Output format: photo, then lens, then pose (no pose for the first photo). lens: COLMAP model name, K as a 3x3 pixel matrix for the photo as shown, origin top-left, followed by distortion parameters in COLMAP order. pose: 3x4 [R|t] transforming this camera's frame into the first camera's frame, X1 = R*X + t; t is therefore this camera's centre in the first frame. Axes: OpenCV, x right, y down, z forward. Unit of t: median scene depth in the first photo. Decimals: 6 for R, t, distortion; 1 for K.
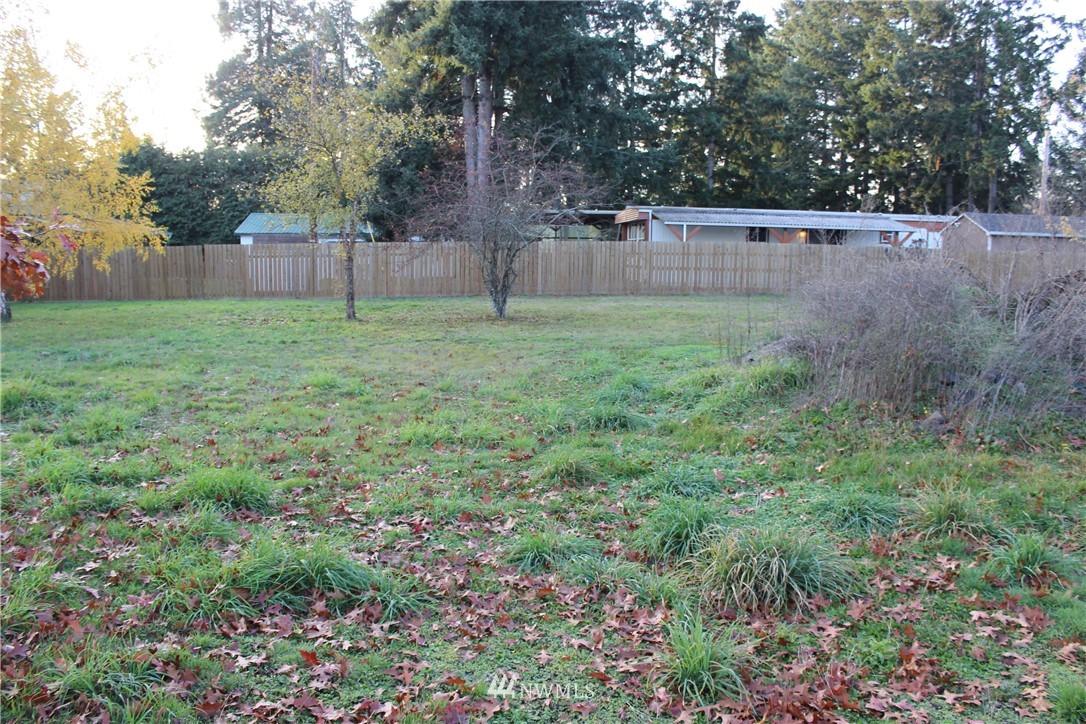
lens RADIAL K [[906.1, 0, 544.2], [0, 906.1, 366.2], [0, 0, 1]] dist [-0.169003, 0.155797]
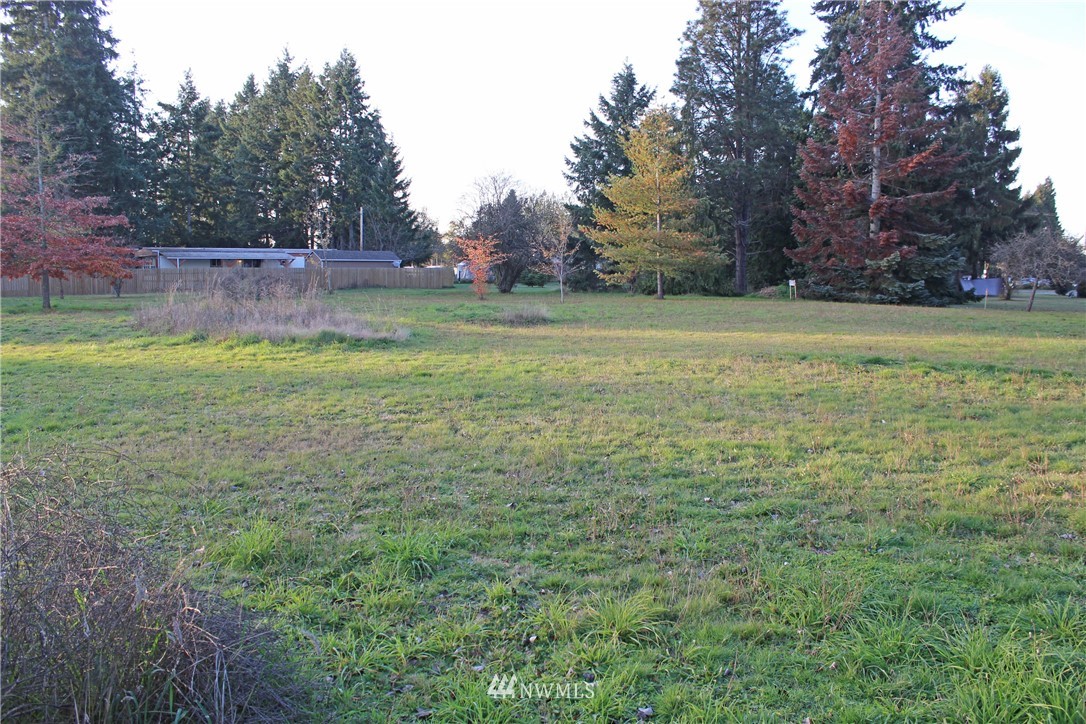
lens RADIAL K [[906.1, 0, 544.2], [0, 906.1, 366.2], [0, 0, 1]] dist [-0.169003, 0.155797]
pose [[0.846537, -0.064464, 0.528412, -0.182167], [0.072345, 0.997363, 0.005775, 0.112498], [-0.527391, 0.033339, 0.848969, -0.957273]]
